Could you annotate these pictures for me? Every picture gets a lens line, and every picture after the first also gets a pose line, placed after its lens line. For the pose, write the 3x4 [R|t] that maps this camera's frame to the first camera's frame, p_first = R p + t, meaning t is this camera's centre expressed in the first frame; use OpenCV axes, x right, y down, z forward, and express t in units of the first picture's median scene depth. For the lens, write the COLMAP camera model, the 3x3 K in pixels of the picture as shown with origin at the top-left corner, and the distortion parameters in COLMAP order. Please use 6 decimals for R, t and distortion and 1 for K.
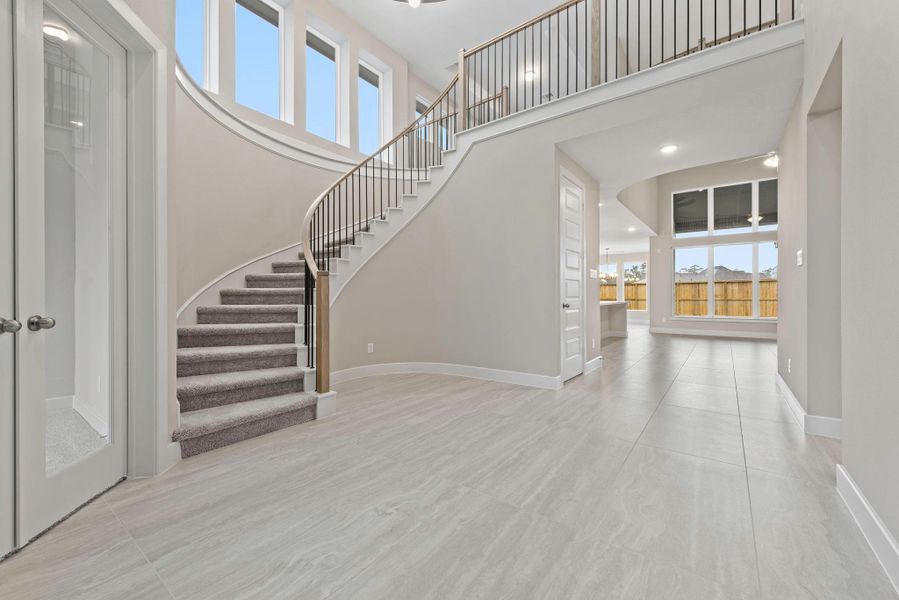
lens RADIAL K [[358.1, 0, 455.9], [0, 358.1, 297.7], [0, 0, 1]] dist [0.008690, -0.002748]
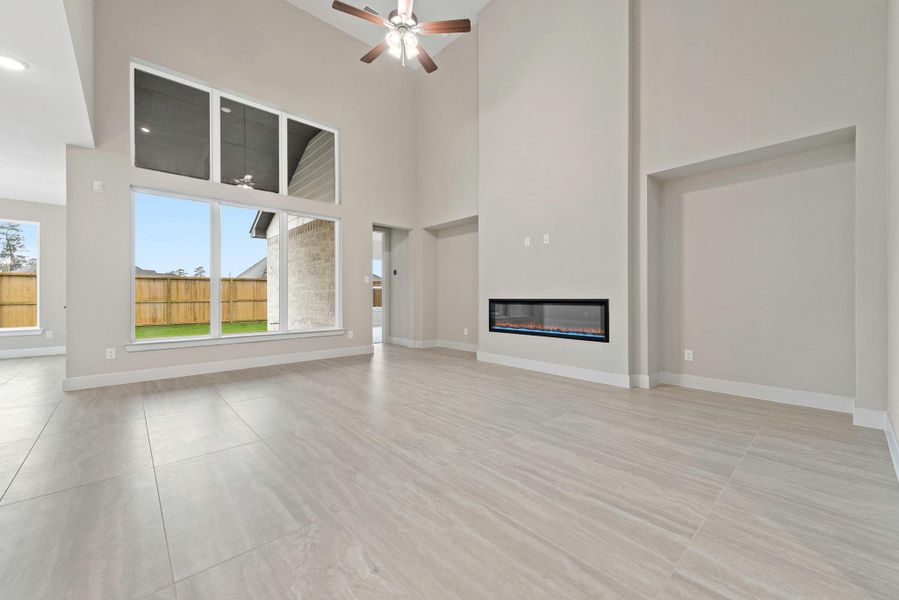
lens RADIAL K [[358.1, 0, 449.2], [0, 358.1, 294.2], [0, 0, 1]] dist [0.008690, -0.002748]
pose [[0.191998, 0.009807, 0.981346, 0.346247], [0.002653, 0.999941, -0.010512, -0.002115], [-0.981392, 0.004622, 0.191961, 0.756368]]
